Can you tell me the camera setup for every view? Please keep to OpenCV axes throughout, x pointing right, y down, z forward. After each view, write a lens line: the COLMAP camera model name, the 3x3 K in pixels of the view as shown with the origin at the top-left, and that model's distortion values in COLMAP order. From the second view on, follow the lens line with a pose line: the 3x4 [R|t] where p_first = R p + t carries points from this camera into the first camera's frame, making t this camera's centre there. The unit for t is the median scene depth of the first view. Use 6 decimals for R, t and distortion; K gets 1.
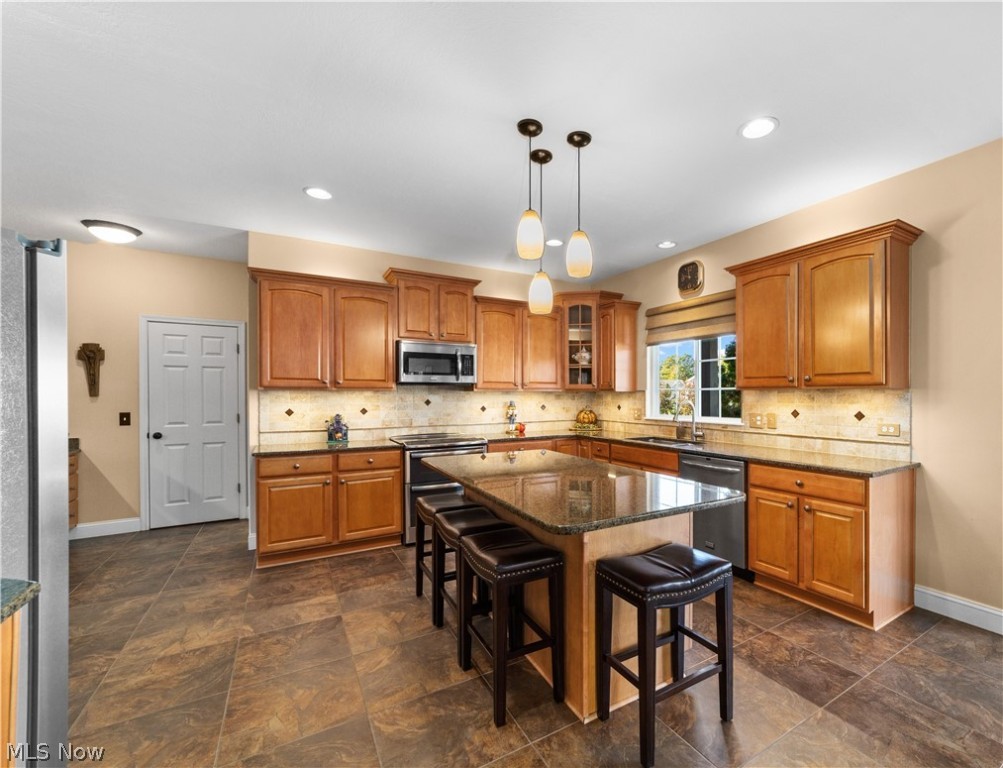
lens RADIAL K [[446.6, 0, 564.4], [0, 446.6, 396.8], [0, 0, 1]] dist [0.000496, 0.000198]
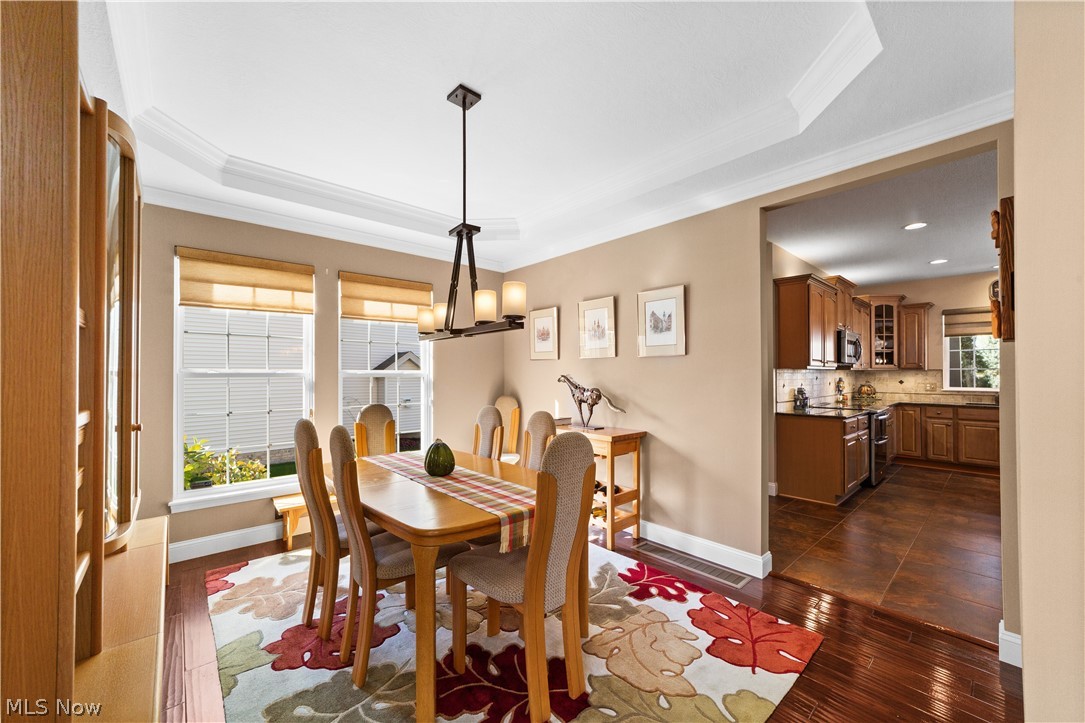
lens RADIAL K [[419.8, 0, 536.6], [0, 419.8, 364.6], [0, 0, 1]] dist [0.001125, 0.001114]
pose [[0.987984, 0.001493, 0.154551, -2.224922], [0.002156, 0.999723, -0.023441, -0.002918], [-0.154543, 0.023492, 0.987707, -0.123239]]
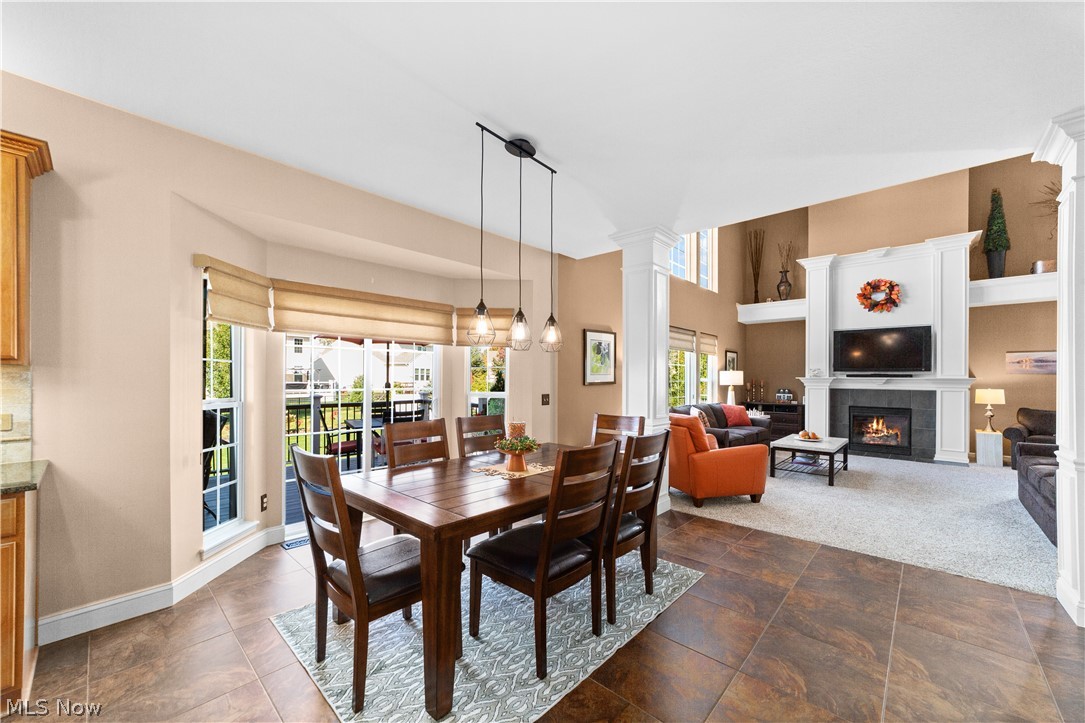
lens RADIAL K [[419.8, 0, 544.8], [0, 419.8, 376.4], [0, 0, 1]] dist [0.001125, 0.001114]
pose [[-0.269897, 0.000476, 0.962889, -0.155344], [-0.004381, 0.999989, -0.001722, -0.002662], [-0.962879, -0.004684, -0.269892, 0.349872]]
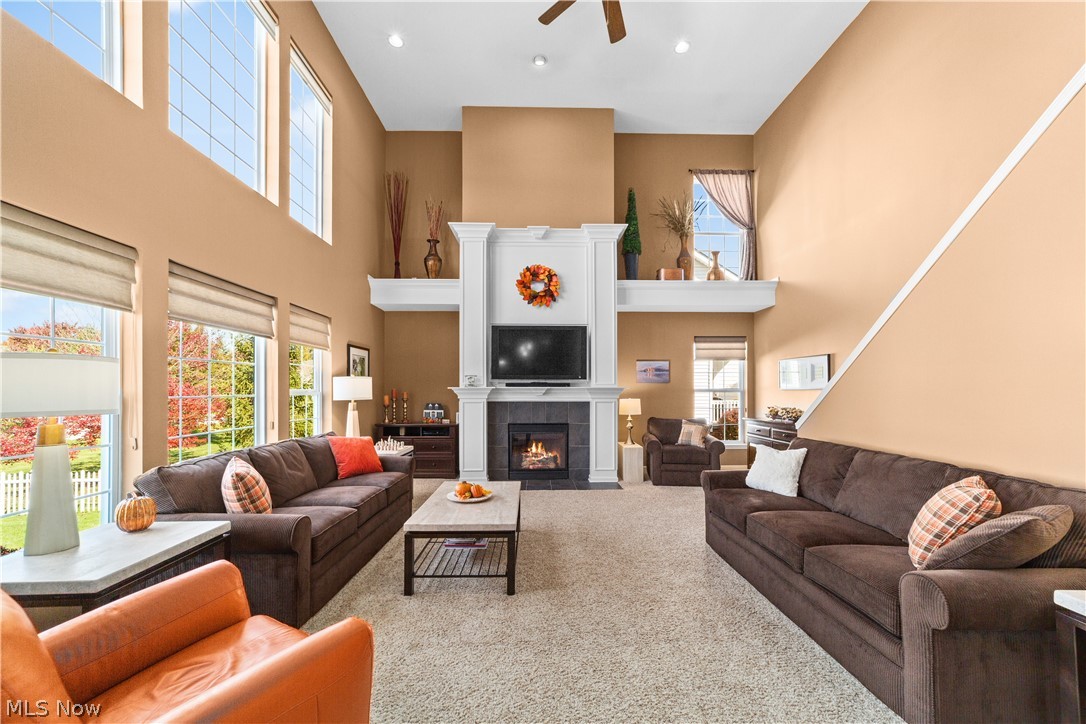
lens RADIAL K [[420.2, 0, 543.1], [0, 420.2, 384.5], [0, 0, 1]] dist [0.001125, 0.001114]
pose [[-0.862792, 0.004382, 0.505541, 0.759209], [0.000826, 0.999973, -0.007258, -0.005511], [-0.505559, -0.005845, -0.862772, -0.595033]]
